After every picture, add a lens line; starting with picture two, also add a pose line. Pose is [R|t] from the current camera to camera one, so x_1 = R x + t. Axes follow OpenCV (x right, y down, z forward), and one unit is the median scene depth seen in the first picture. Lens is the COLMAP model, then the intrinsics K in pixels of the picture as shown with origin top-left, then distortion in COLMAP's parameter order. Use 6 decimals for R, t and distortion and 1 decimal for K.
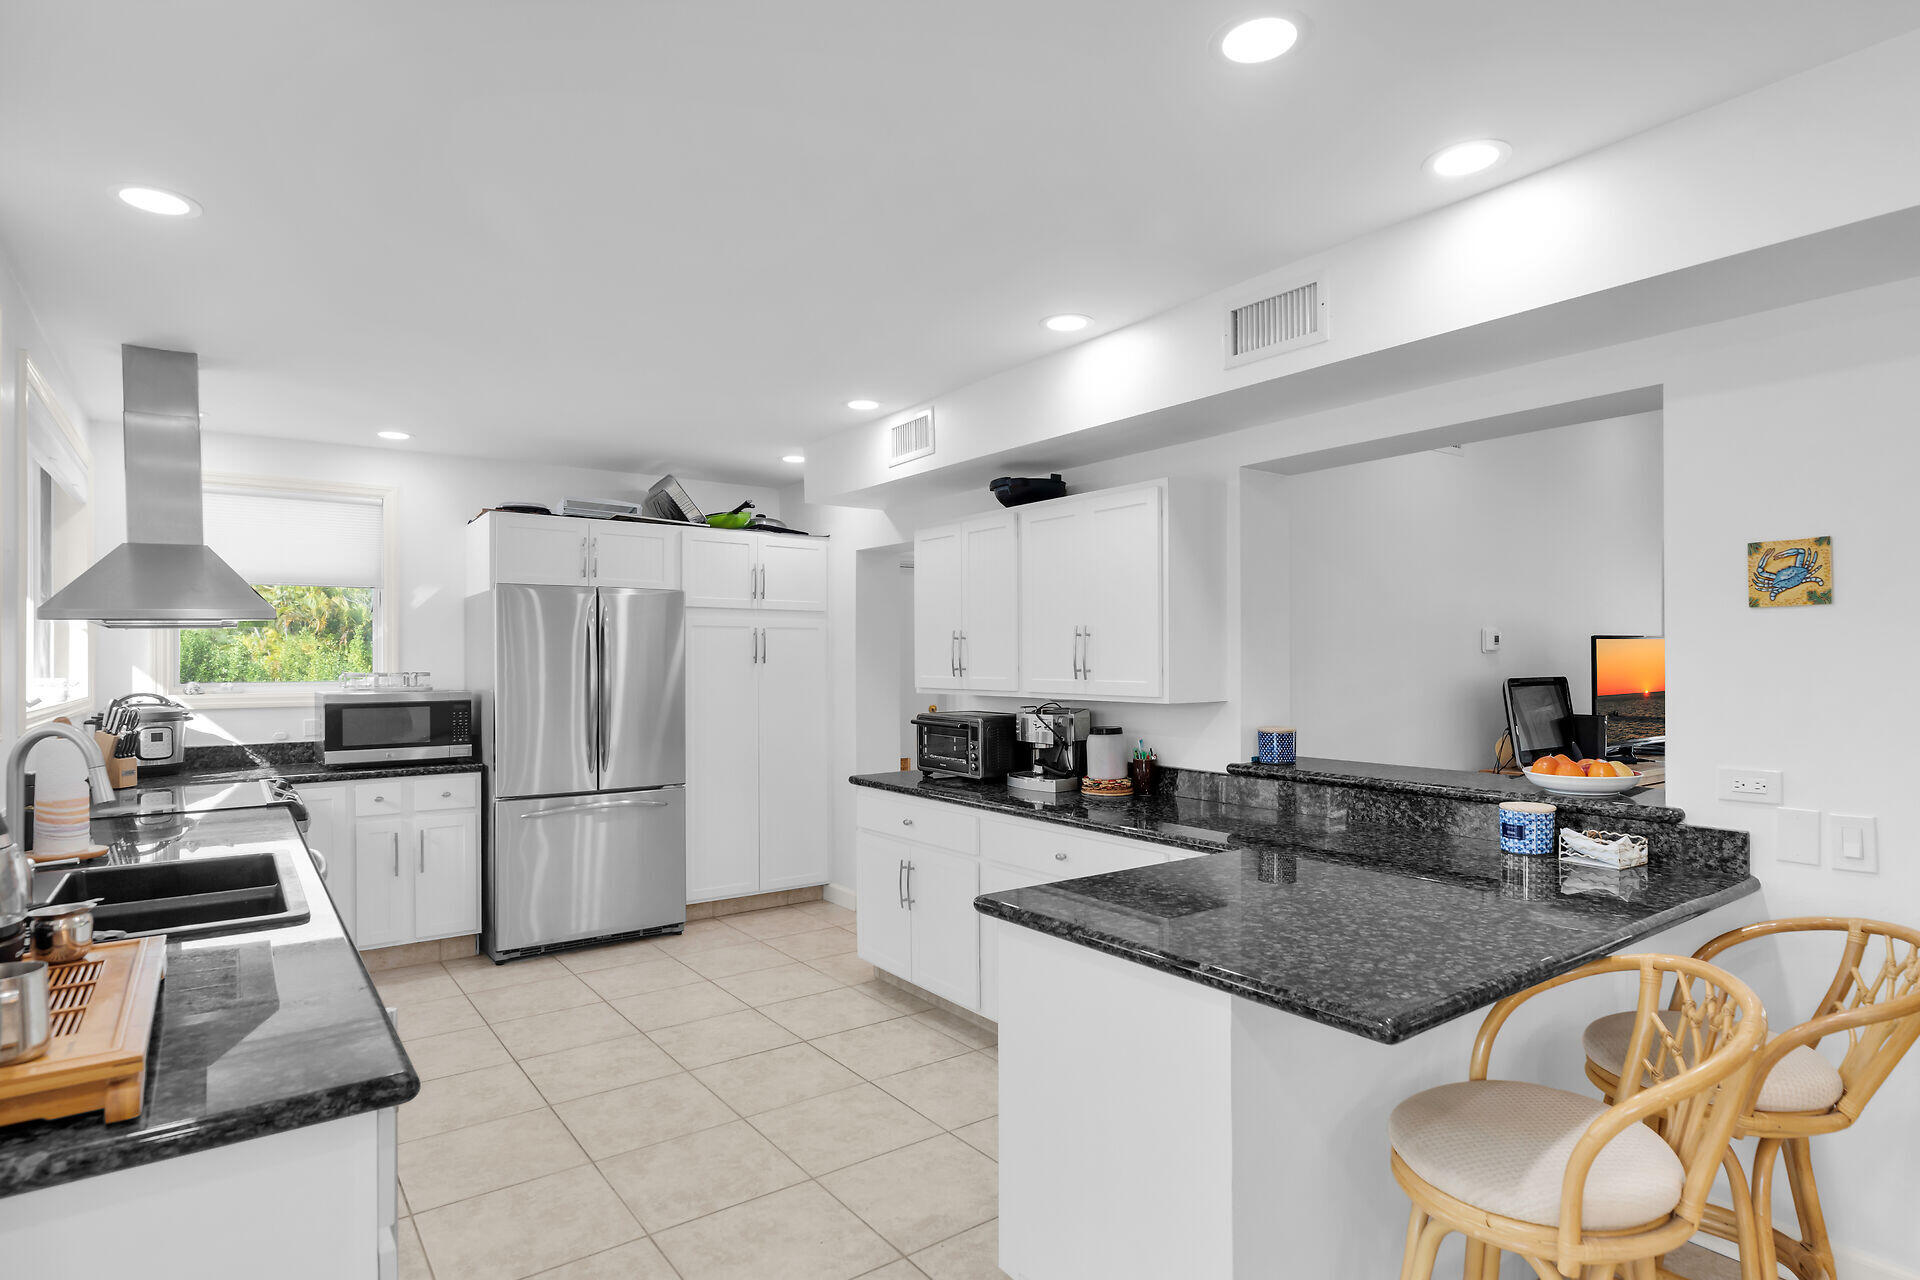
lens RADIAL K [[1019.1, 0, 958.9], [0, 1019.1, 652.4], [0, 0, 1]] dist [0.005099, 0.002696]
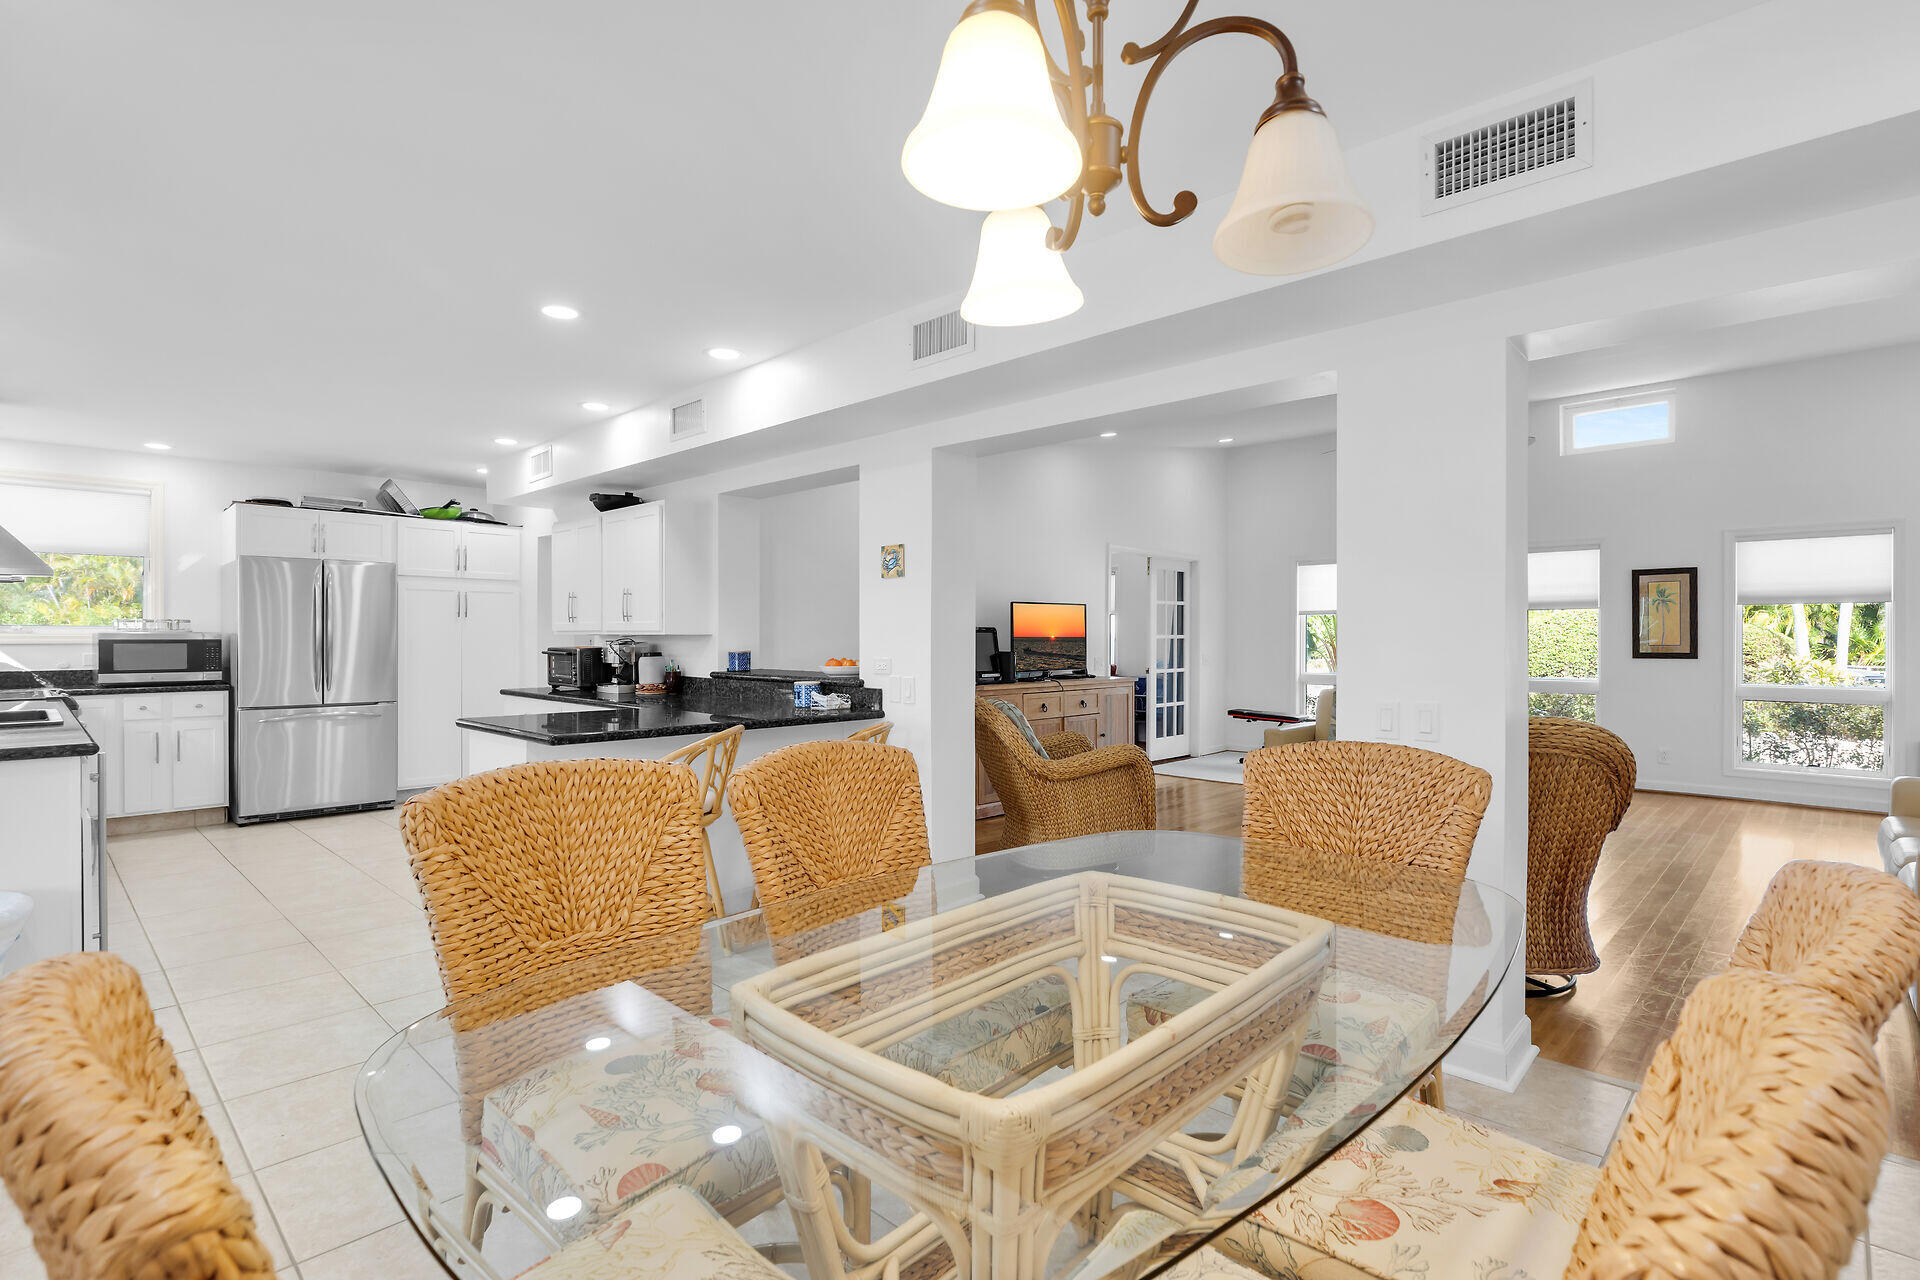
lens RADIAL K [[913.0, 0, 960.9], [0, 913.0, 639.2], [0, 0, 1]] dist [-0.002205, 0.001107]
pose [[0.984565, 0.004210, 0.174968, 0.302545], [-0.006002, 0.999935, 0.009717, 0.029150], [-0.174915, -0.010617, 0.984526, -0.405862]]
